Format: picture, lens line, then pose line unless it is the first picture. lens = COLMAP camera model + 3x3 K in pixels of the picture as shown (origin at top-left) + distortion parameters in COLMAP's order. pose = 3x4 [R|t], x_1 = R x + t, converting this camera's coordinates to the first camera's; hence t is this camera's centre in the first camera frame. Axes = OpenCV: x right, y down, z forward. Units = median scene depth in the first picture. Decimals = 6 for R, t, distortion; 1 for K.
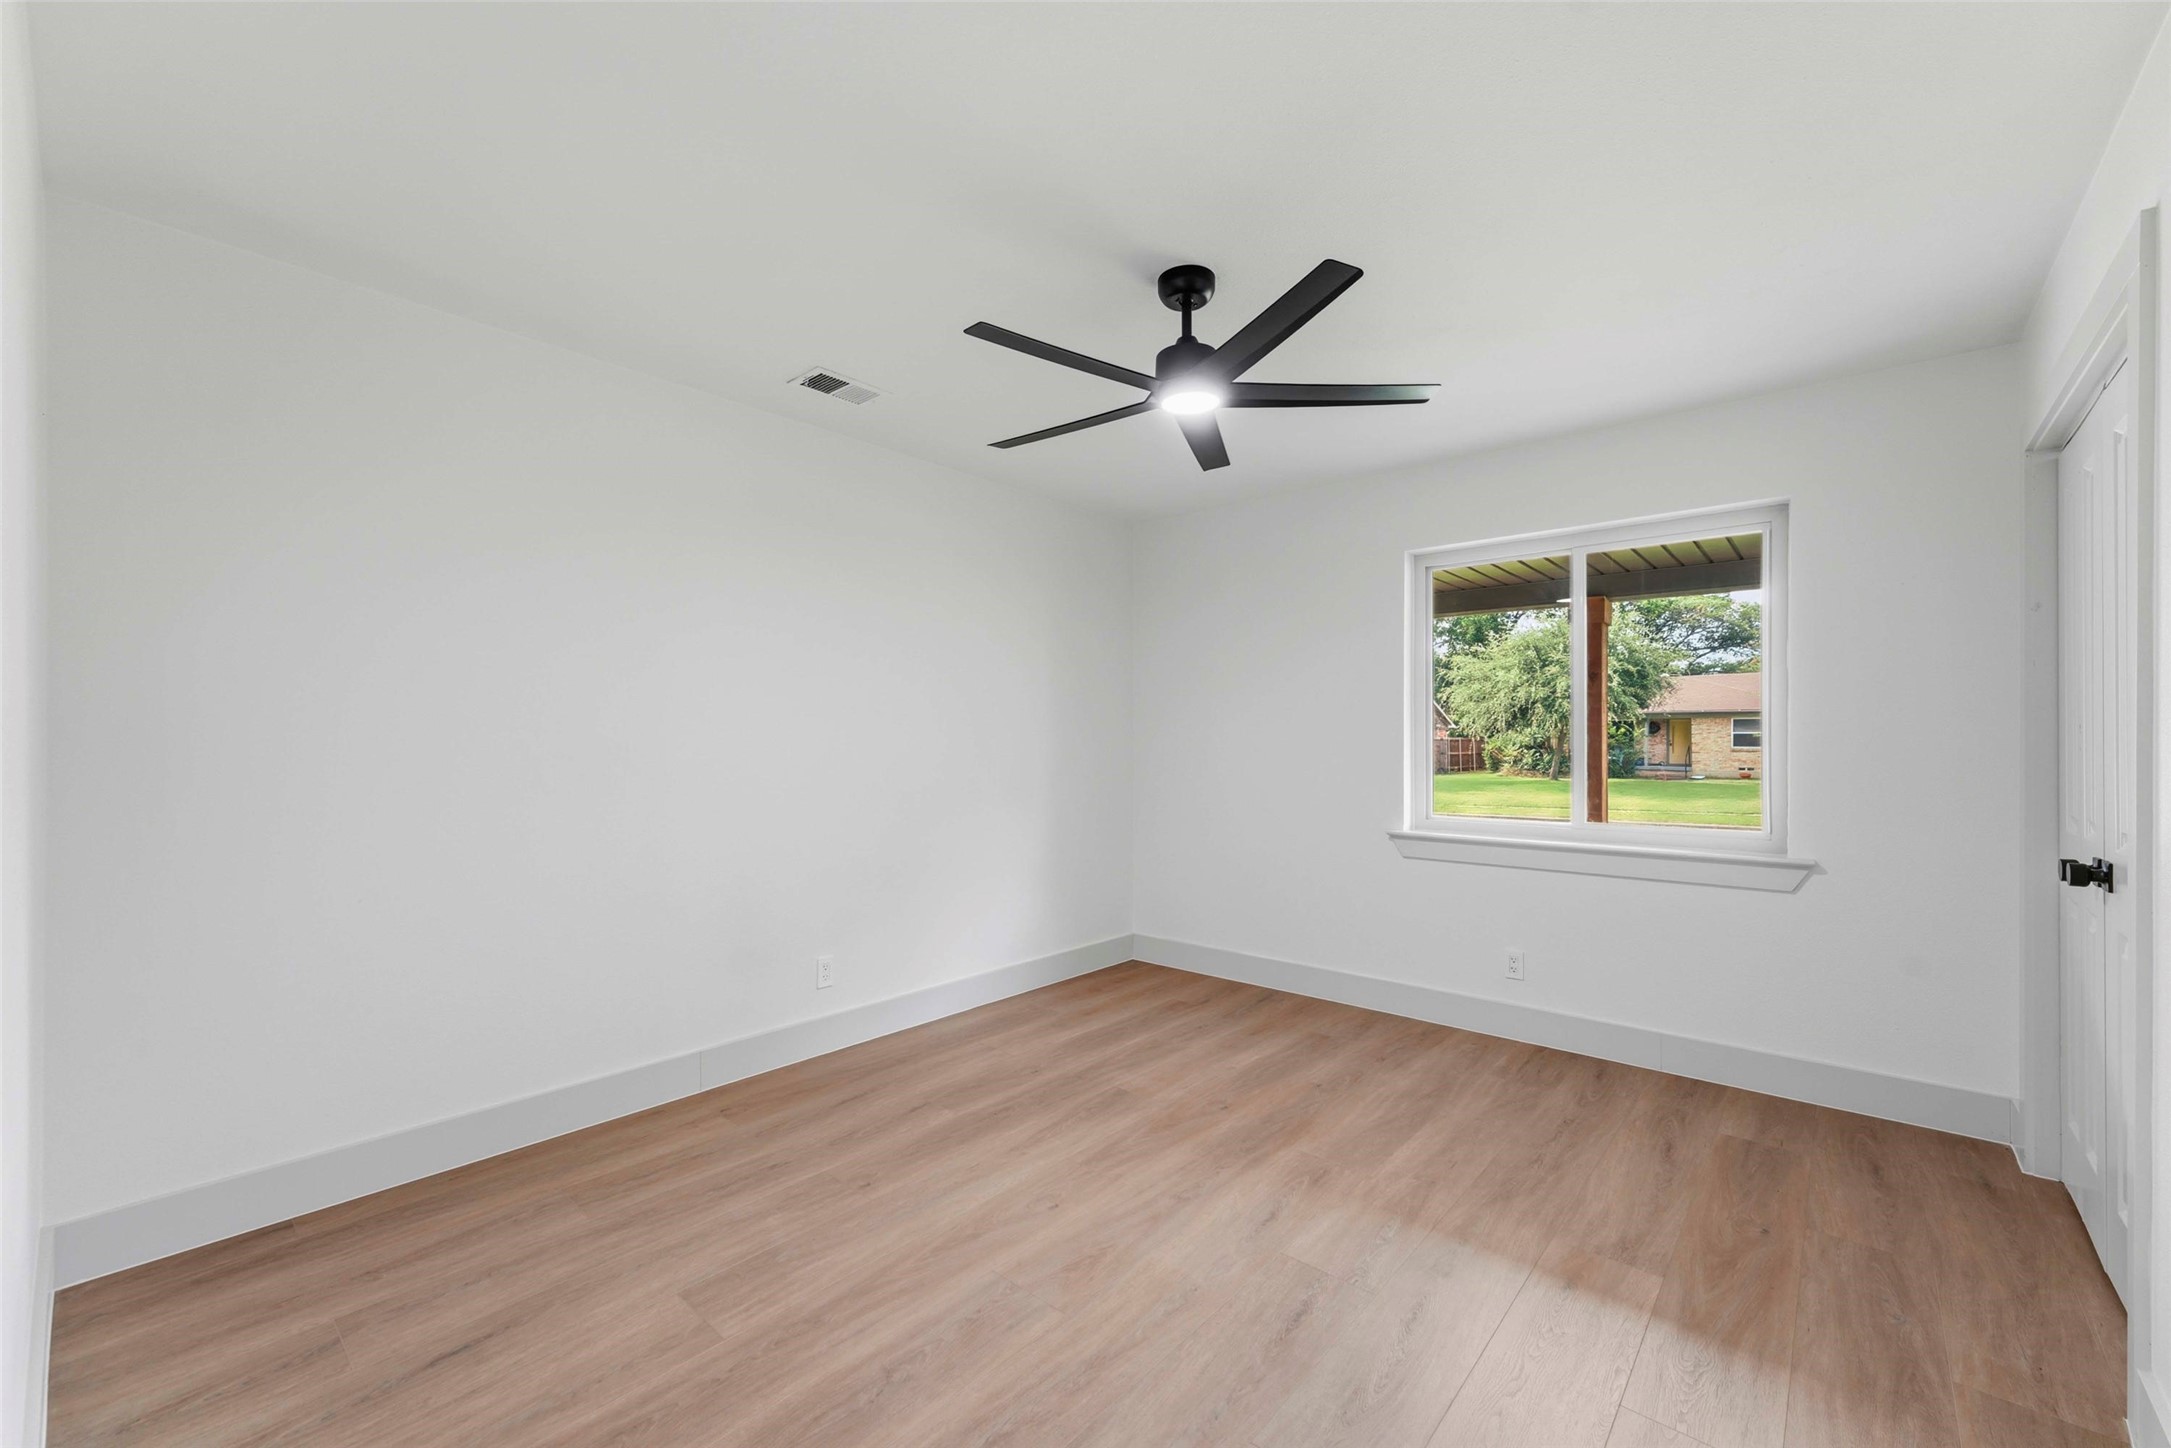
lens RADIAL K [[861.1, 0, 1077.3], [0, 861.1, 728.8], [0, 0, 1]] dist [0.000416, -0.000022]
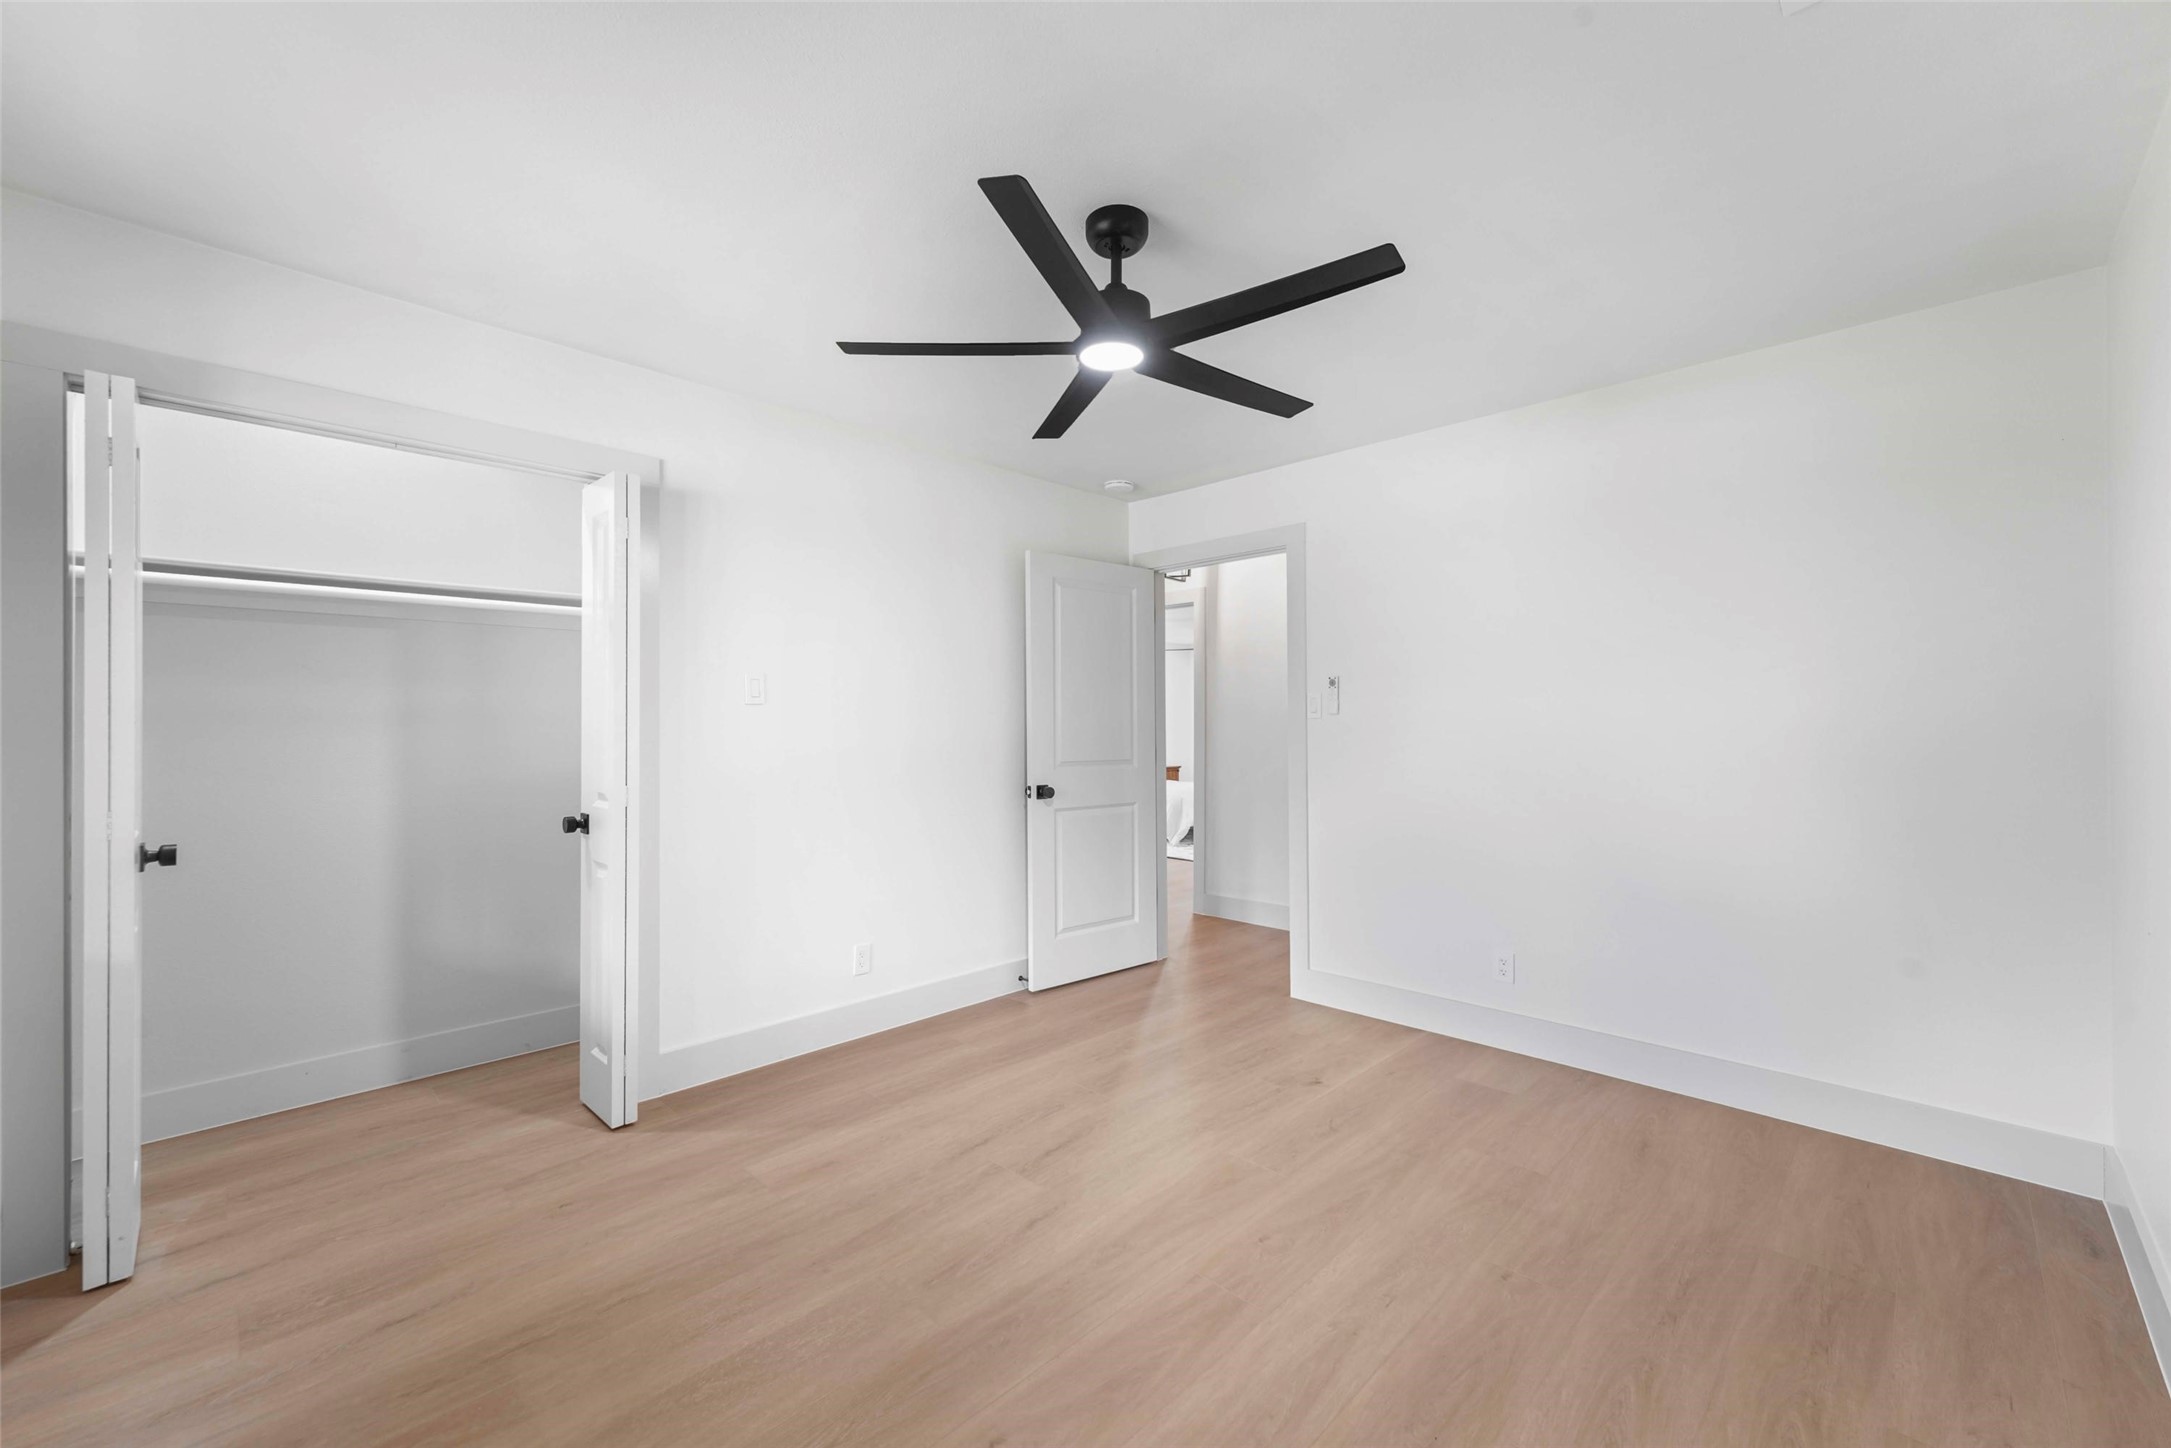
lens RADIAL K [[861.1, 0, 1077.3], [0, 861.1, 728.8], [0, 0, 1]] dist [0.000416, -0.000022]
pose [[-0.998490, 0.001778, 0.054911, 0.118114], [0.001255, 0.999954, -0.009554, 0.019467], [-0.054926, -0.009471, -0.998446, 1.906074]]
